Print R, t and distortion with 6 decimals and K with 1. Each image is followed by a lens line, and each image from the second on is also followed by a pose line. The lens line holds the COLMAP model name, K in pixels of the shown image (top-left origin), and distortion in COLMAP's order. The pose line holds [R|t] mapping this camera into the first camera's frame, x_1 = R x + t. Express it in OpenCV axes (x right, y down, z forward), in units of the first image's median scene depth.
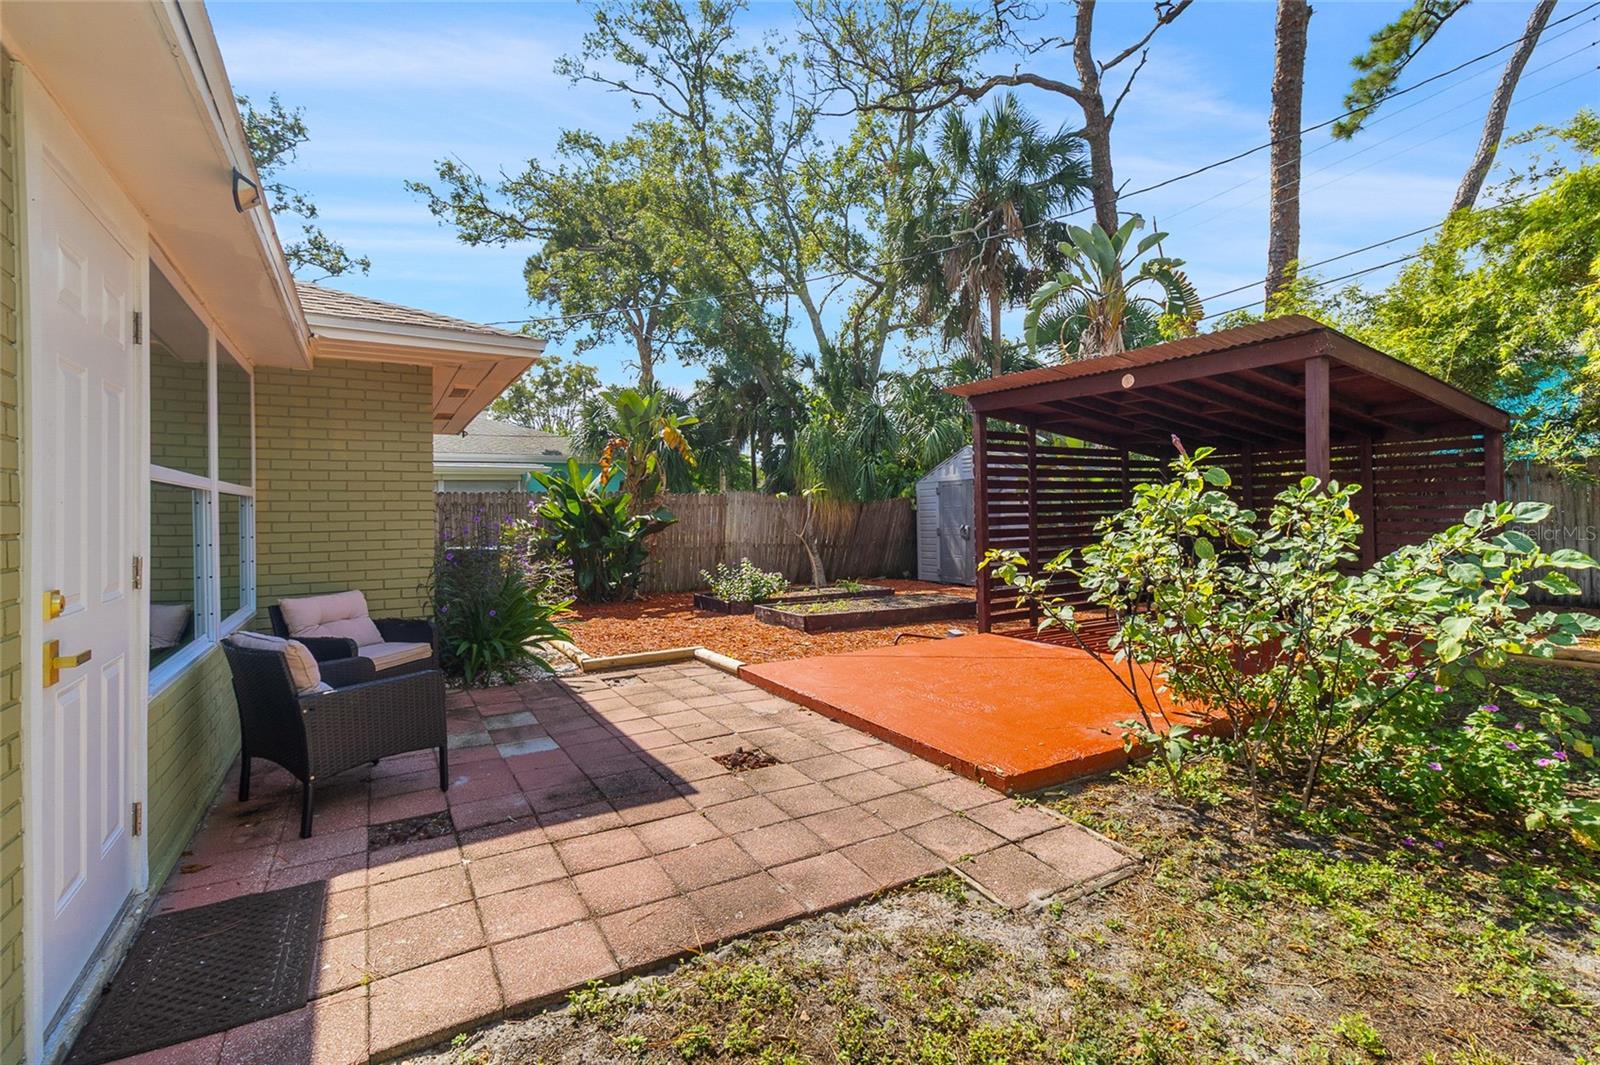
lens RADIAL K [[745.6, 0, 805.4], [0, 745.6, 501.1], [0, 0, 1]] dist [0.011417, 0.000474]
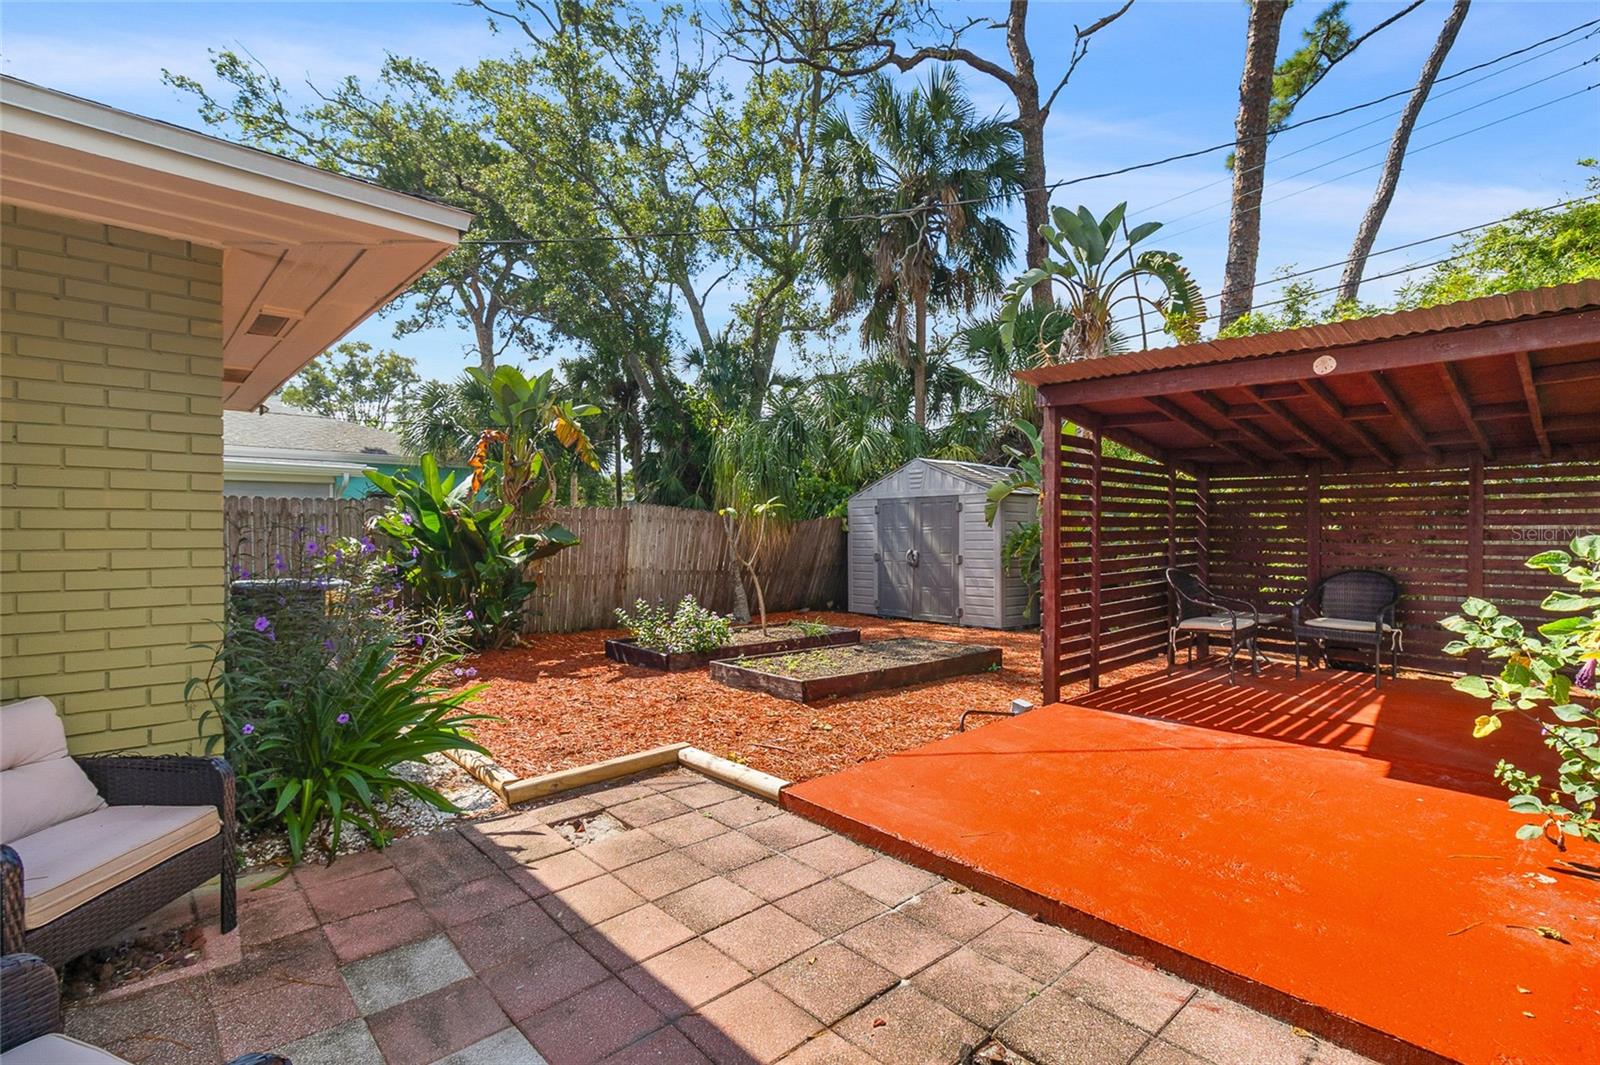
lens RADIAL K [[749.6, 0, 800.0], [0, 749.6, 532.5], [0, 0, 1]] dist [0.006595, 0.000629]
pose [[0.977501, 0.015923, 0.210330, -0.092191], [-0.020197, 0.999631, 0.018186, -0.001315], [-0.209962, -0.022025, 0.977461, 0.173509]]
